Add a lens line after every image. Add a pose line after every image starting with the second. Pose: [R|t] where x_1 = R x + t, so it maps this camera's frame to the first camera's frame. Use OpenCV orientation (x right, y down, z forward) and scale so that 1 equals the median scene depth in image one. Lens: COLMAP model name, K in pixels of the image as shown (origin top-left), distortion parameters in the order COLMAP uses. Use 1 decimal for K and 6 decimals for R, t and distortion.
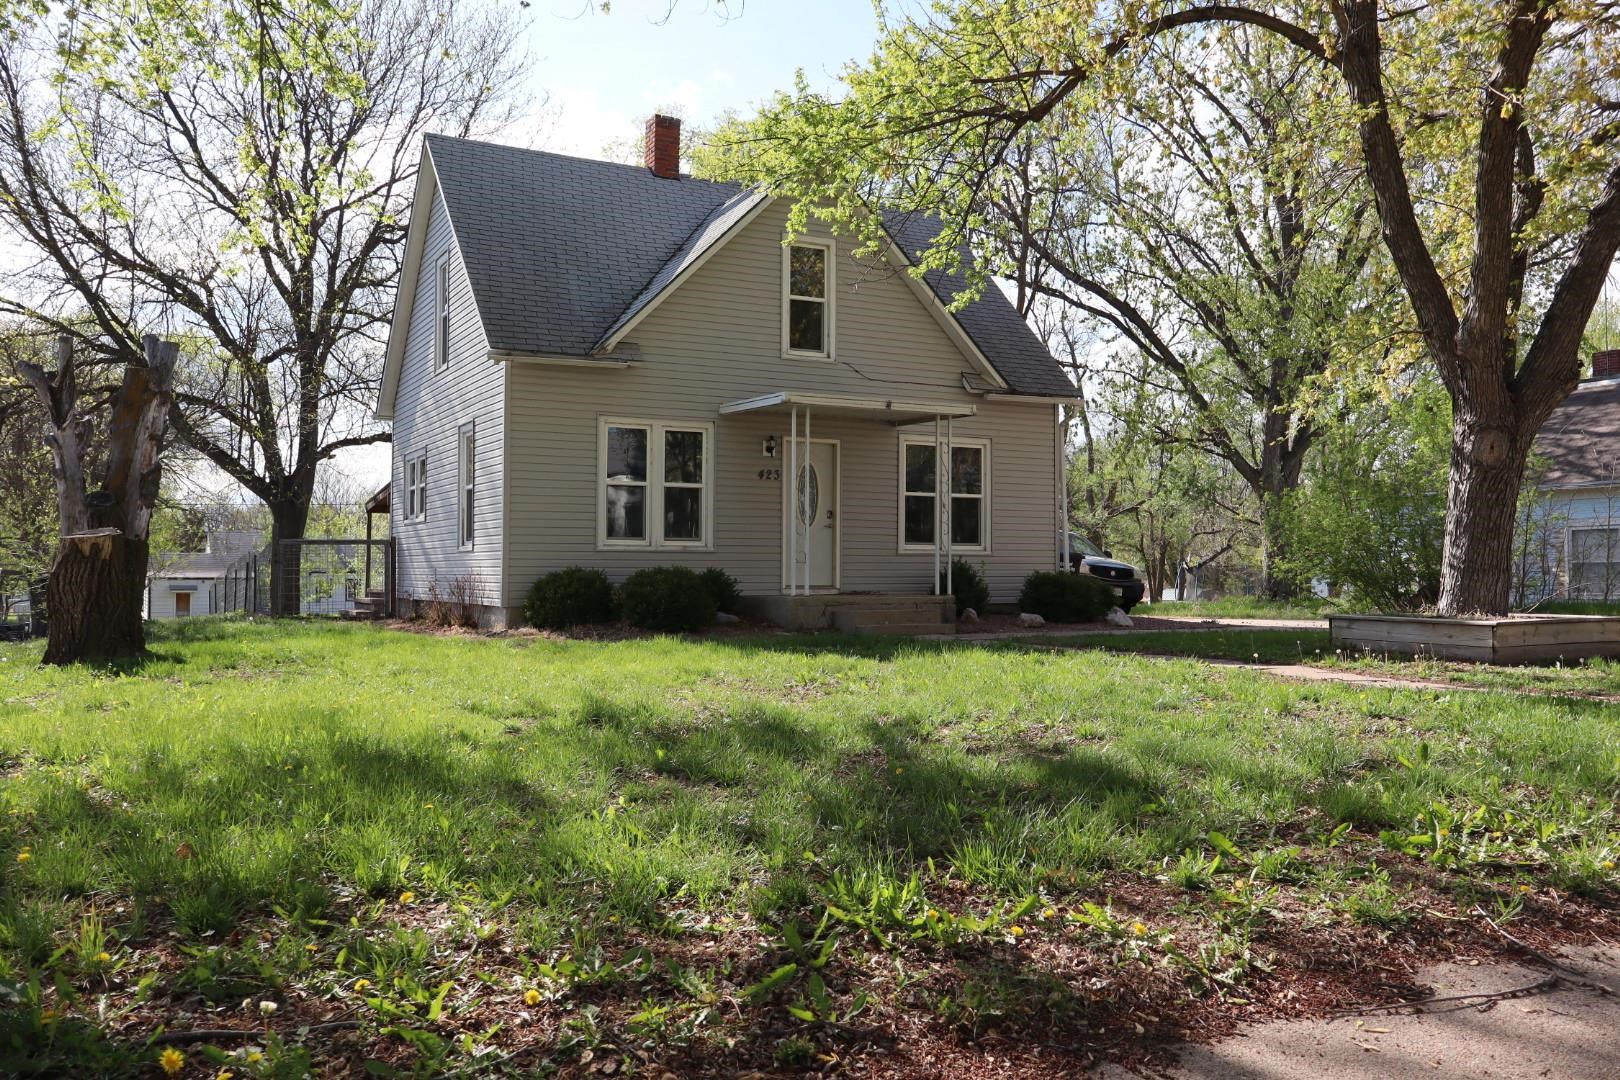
lens RADIAL K [[1370.2, 0, 806.2], [0, 1370.2, 533.8], [0, 0, 1]] dist [-0.004410, 0.007208]
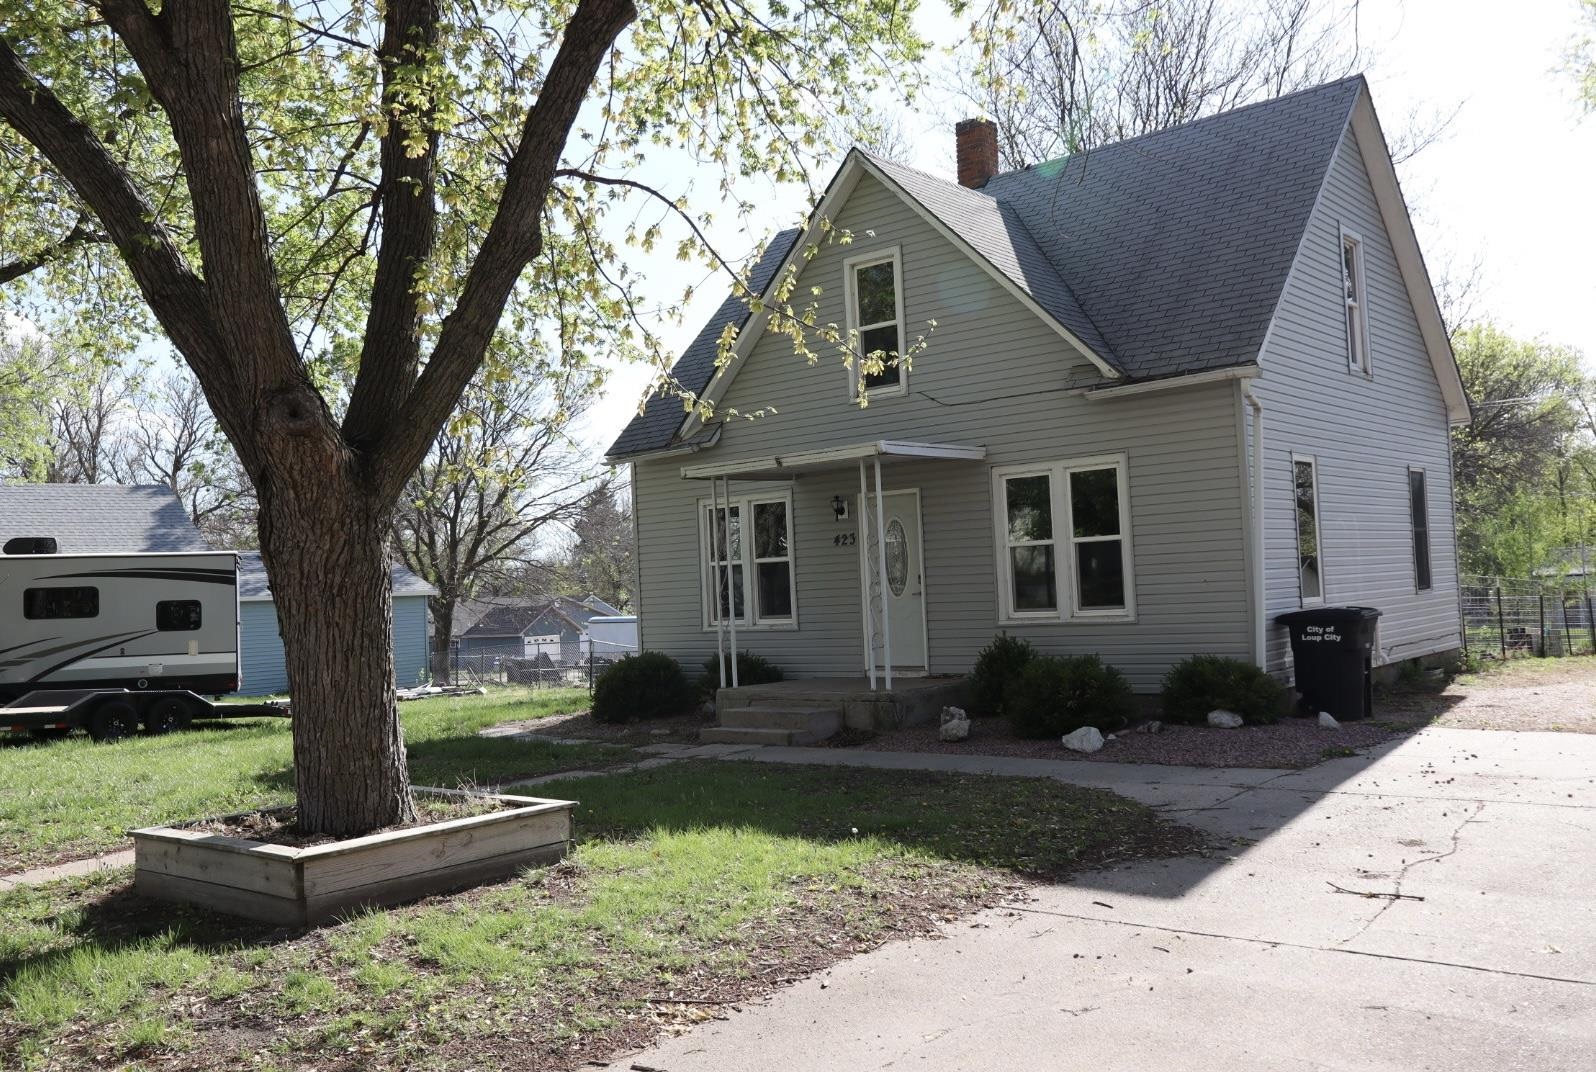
lens RADIAL K [[1349.9, 0, 799.9], [0, 1349.9, 537.8], [0, 0, 1]] dist [-0.004410, 0.007208]
pose [[0.374155, -0.064035, -0.925153, 0.744106], [0.064405, 0.996999, -0.042961, -0.008909], [0.925127, -0.043510, 0.377156, 0.633612]]
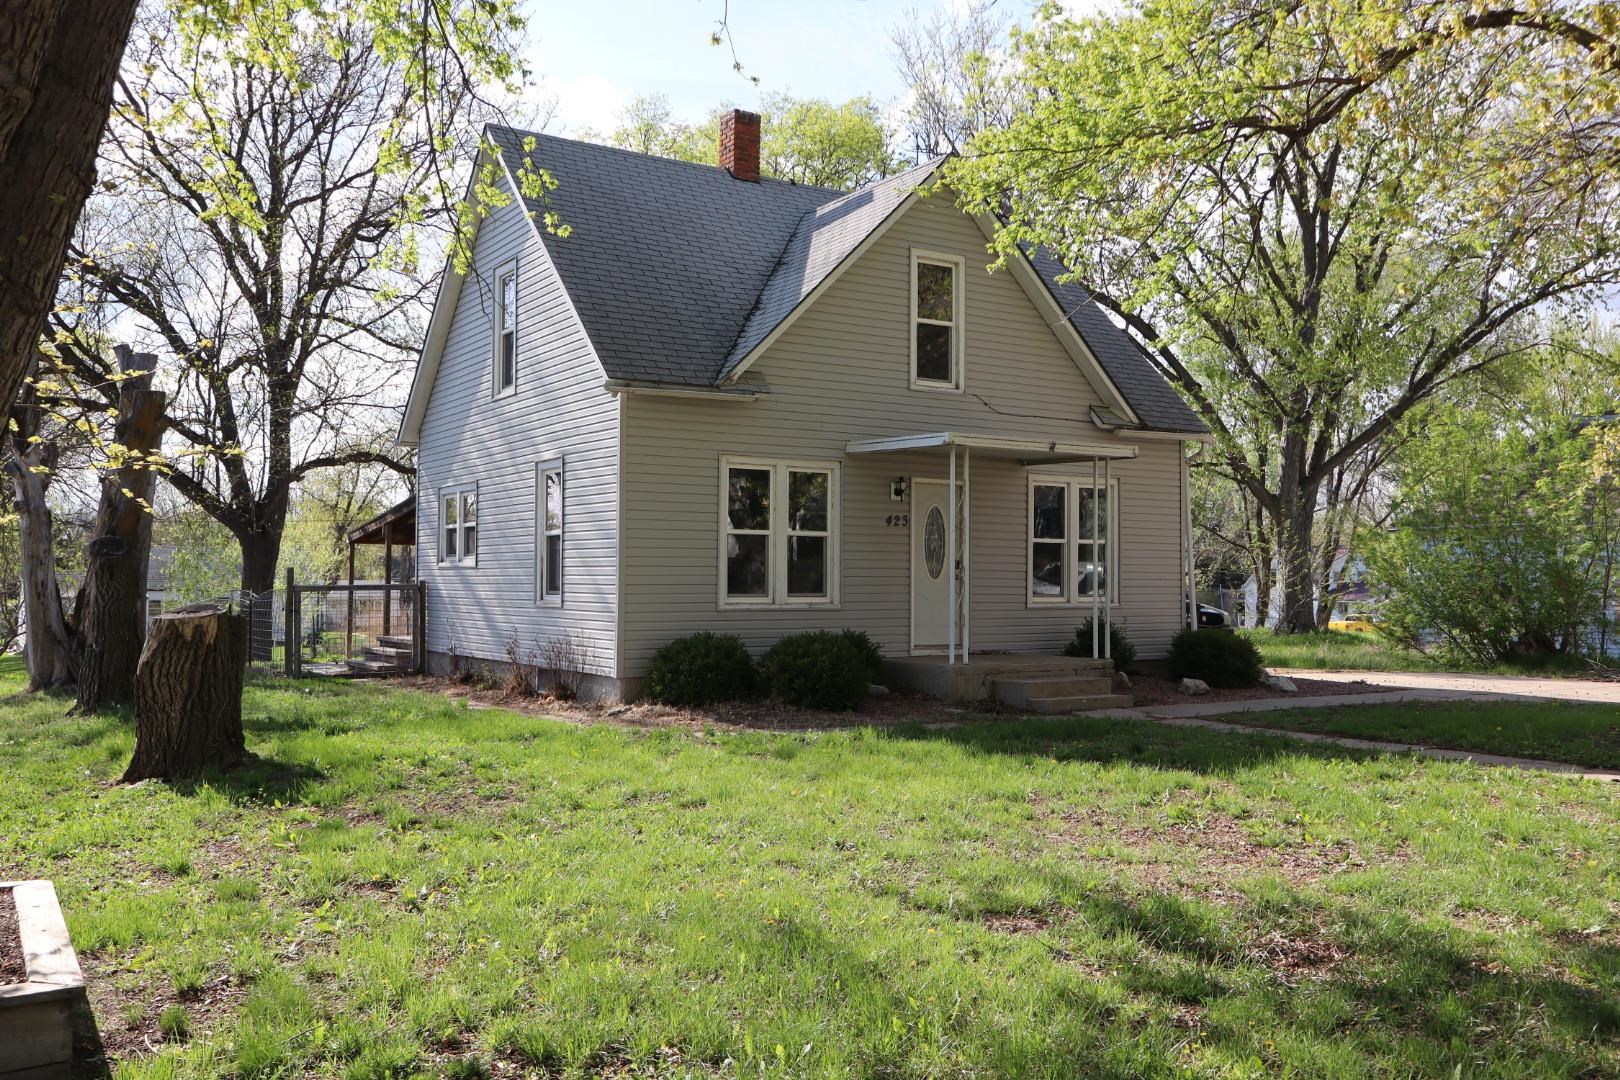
lens RADIAL K [[1410.7, 0, 817.8], [0, 1410.7, 542.9], [0, 0, 1]] dist [-0.009901, 0.000450]
pose [[0.996187, 0.002411, 0.087214, -0.154260], [-0.002681, 0.999992, 0.002985, -0.030789], [-0.087206, -0.003208, 0.996185, 0.093820]]
